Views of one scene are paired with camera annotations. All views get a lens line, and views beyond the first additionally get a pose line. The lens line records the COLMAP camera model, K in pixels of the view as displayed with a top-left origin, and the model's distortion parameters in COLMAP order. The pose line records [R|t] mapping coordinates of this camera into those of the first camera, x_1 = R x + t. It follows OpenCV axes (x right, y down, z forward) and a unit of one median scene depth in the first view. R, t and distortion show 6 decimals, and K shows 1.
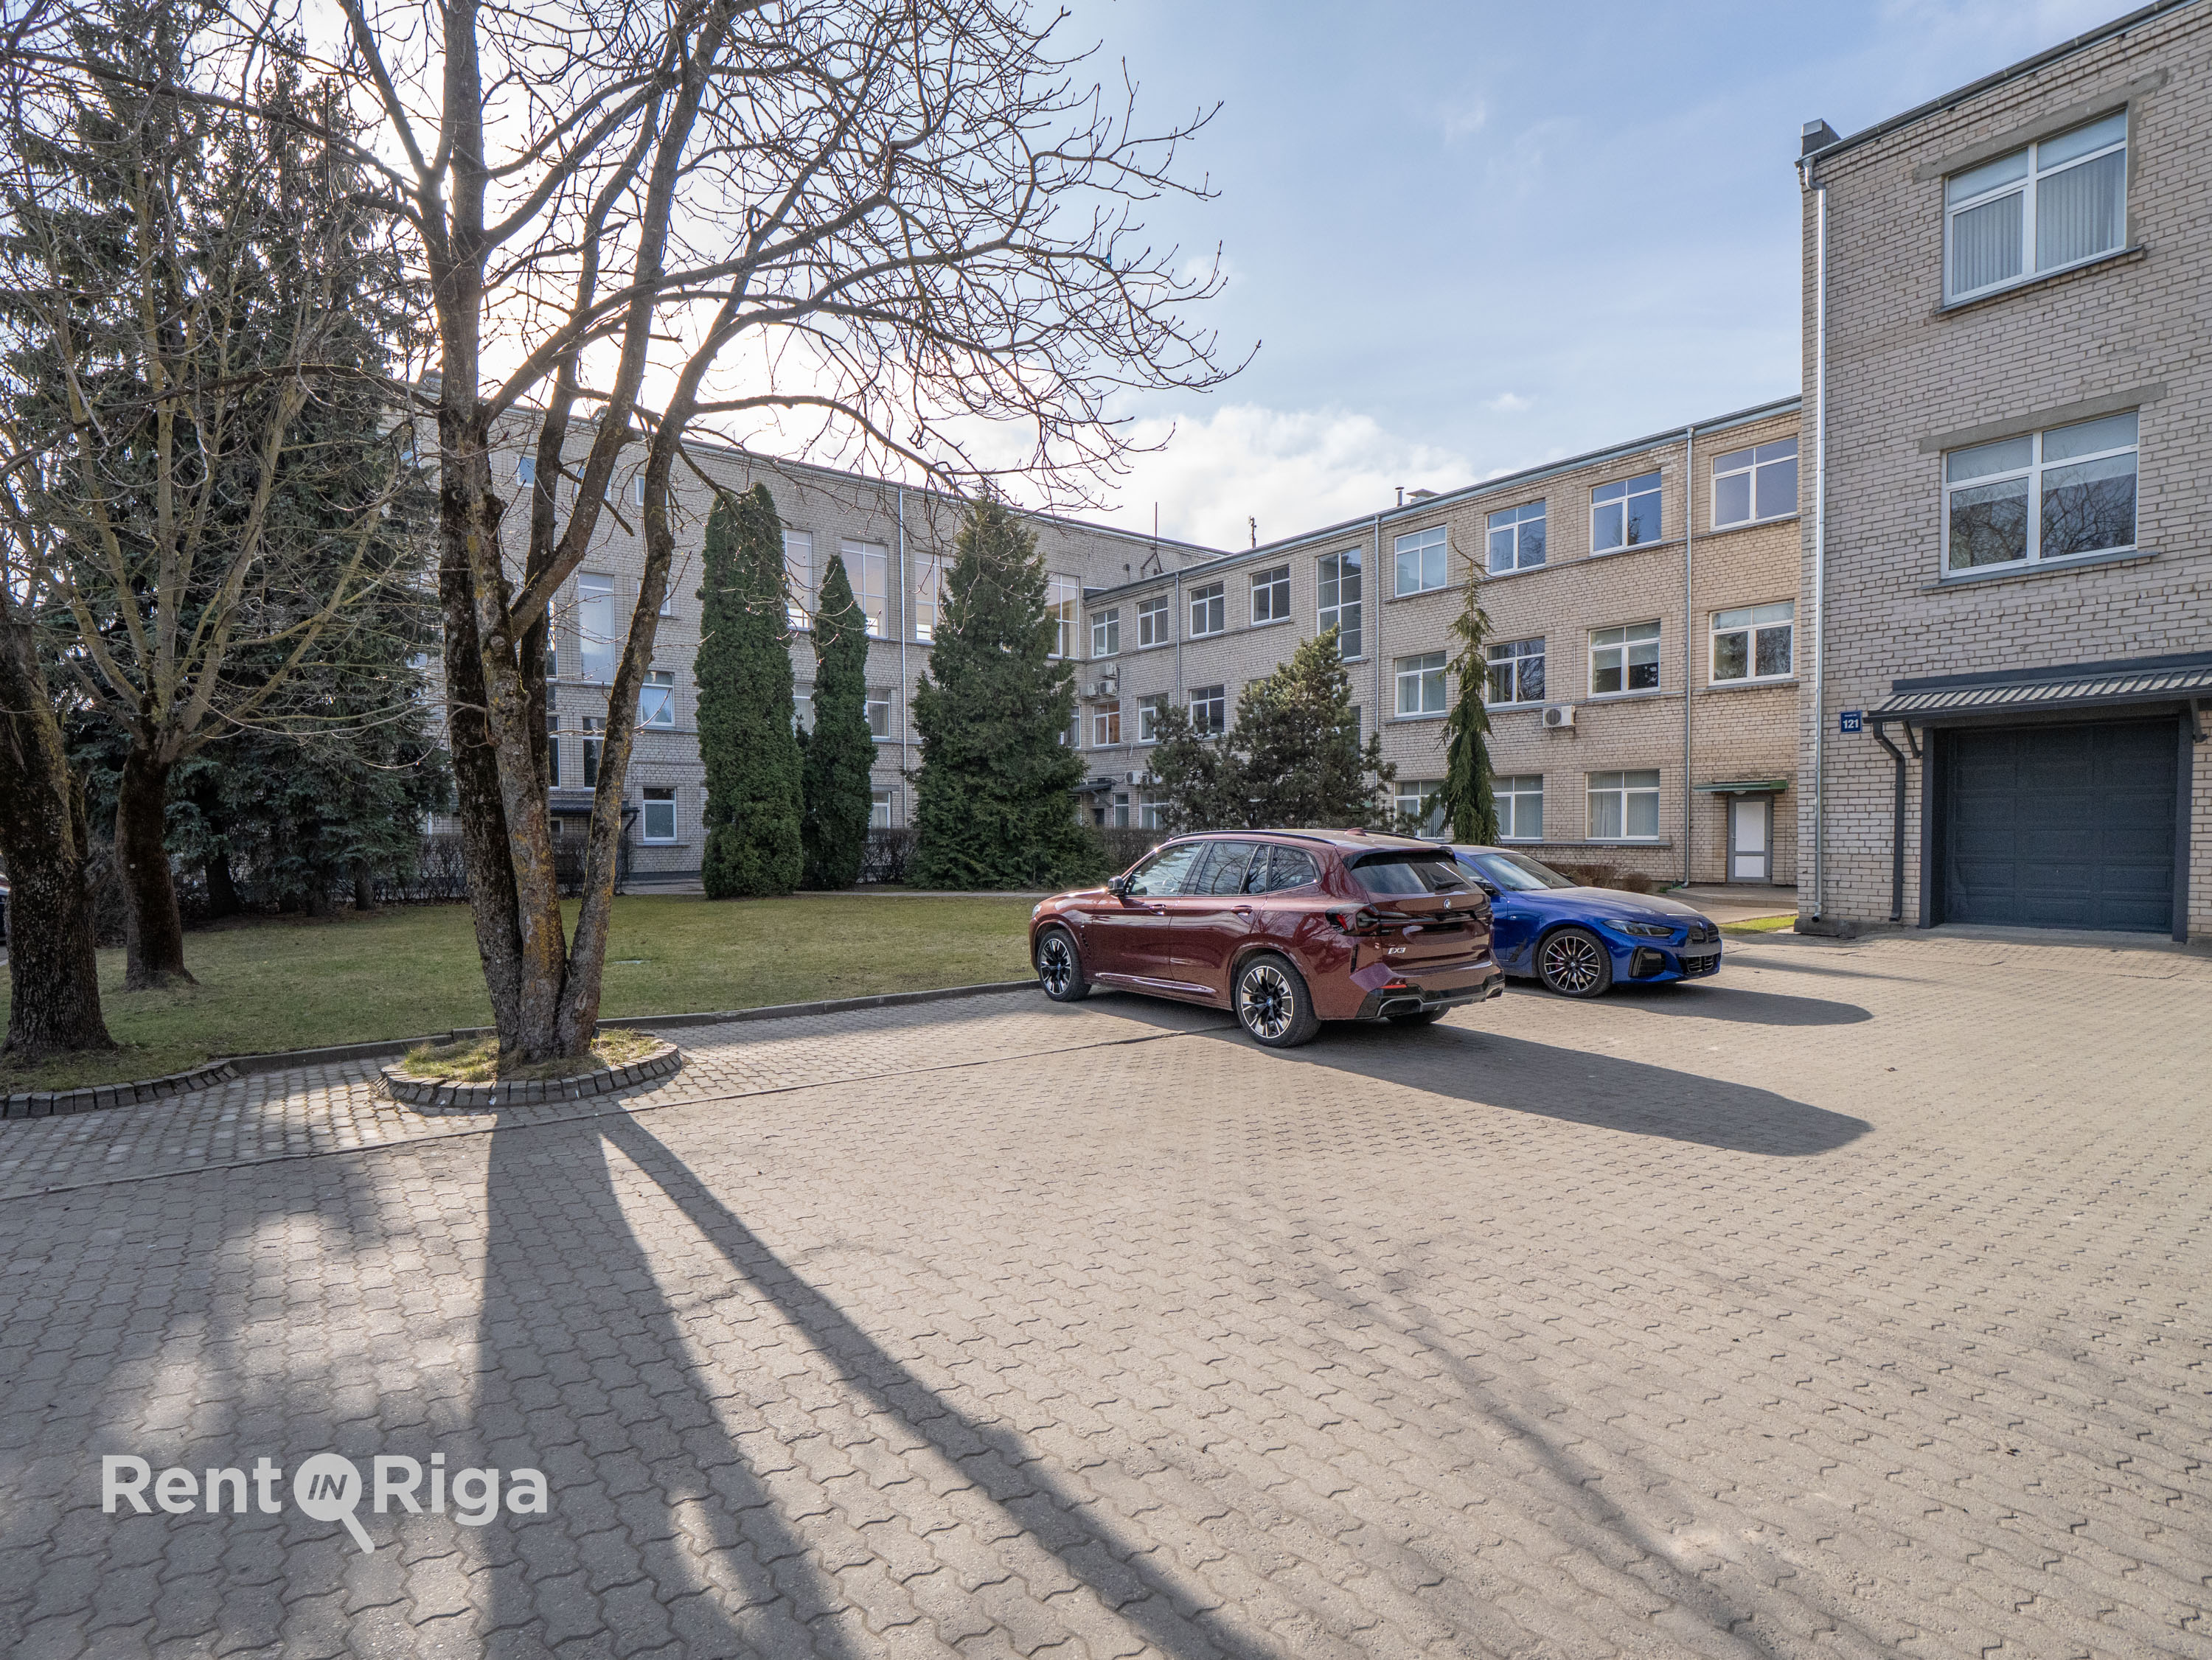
lens RADIAL K [[1072.7, 0, 1078.1], [0, 1072.7, 865.9], [0, 0, 1]] dist [0.004024, -0.005224]
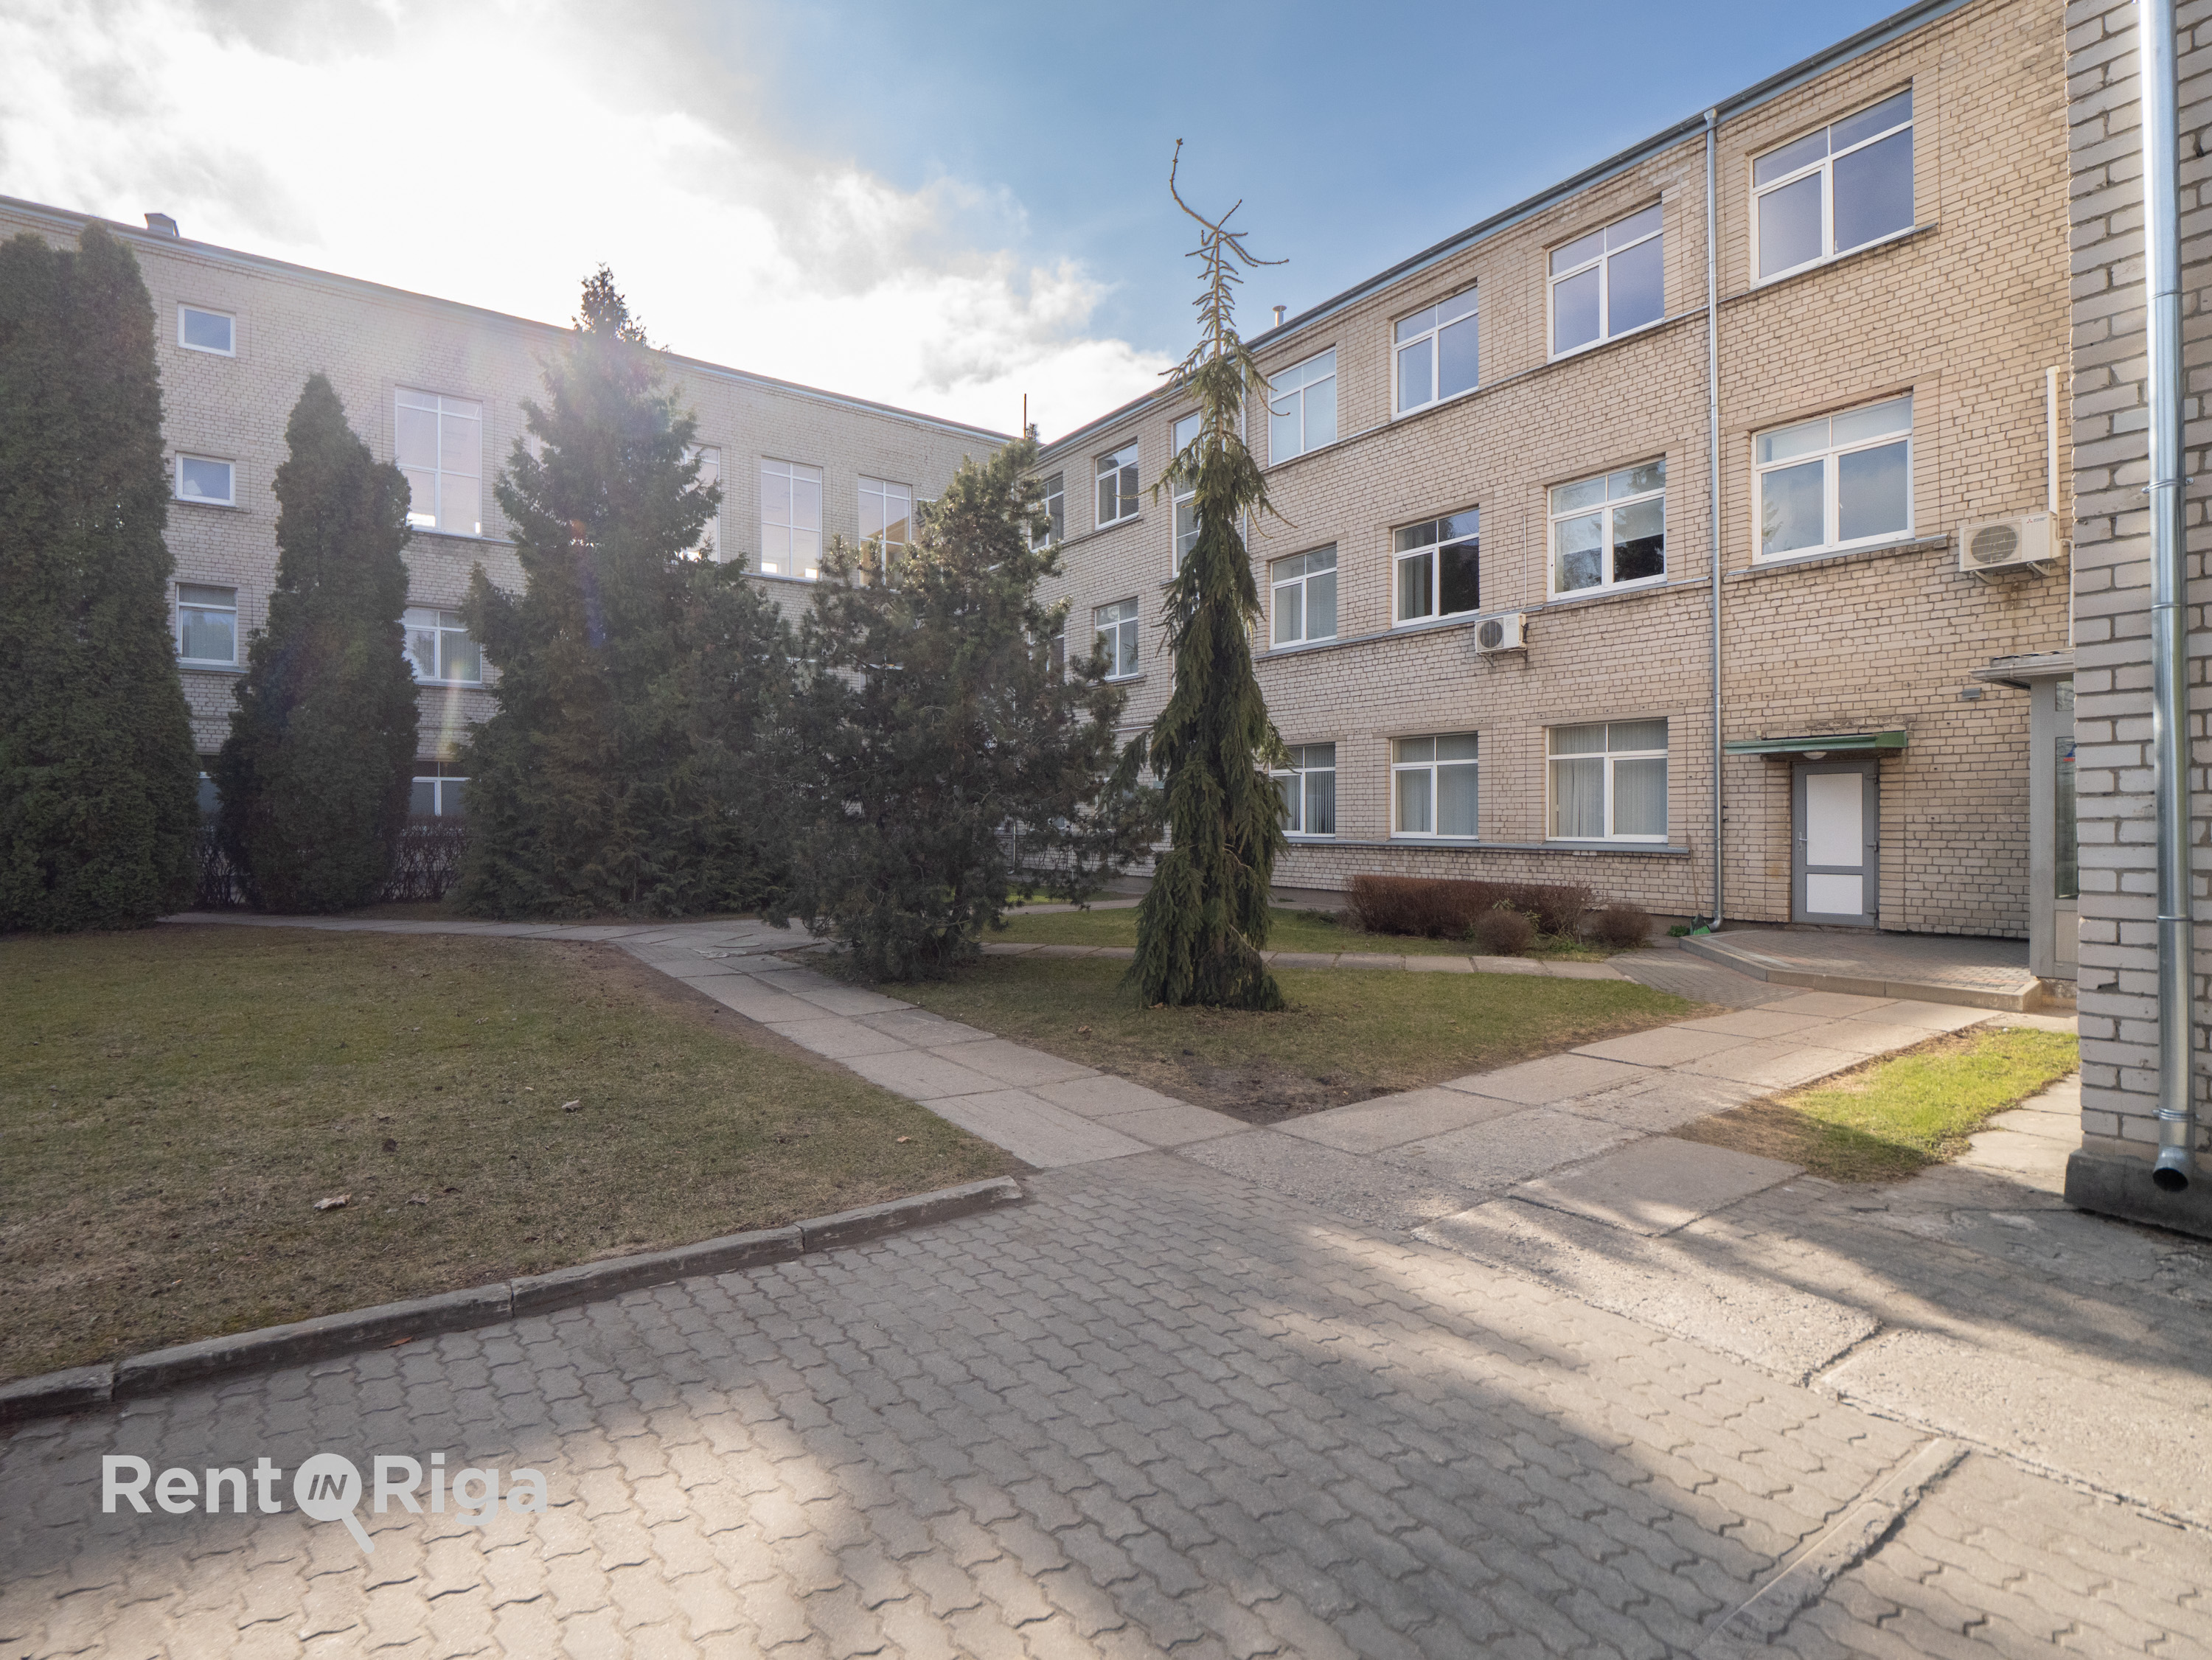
lens RADIAL K [[1072.7, 0, 1106.2], [0, 1072.7, 818.2], [0, 0, 1]] dist [0.004024, -0.005224]
pose [[0.999883, 0.004735, -0.014539, 0.252826], [-0.005236, 0.999388, -0.034594, -0.015725], [0.014366, 0.034667, 0.999296, 0.429313]]
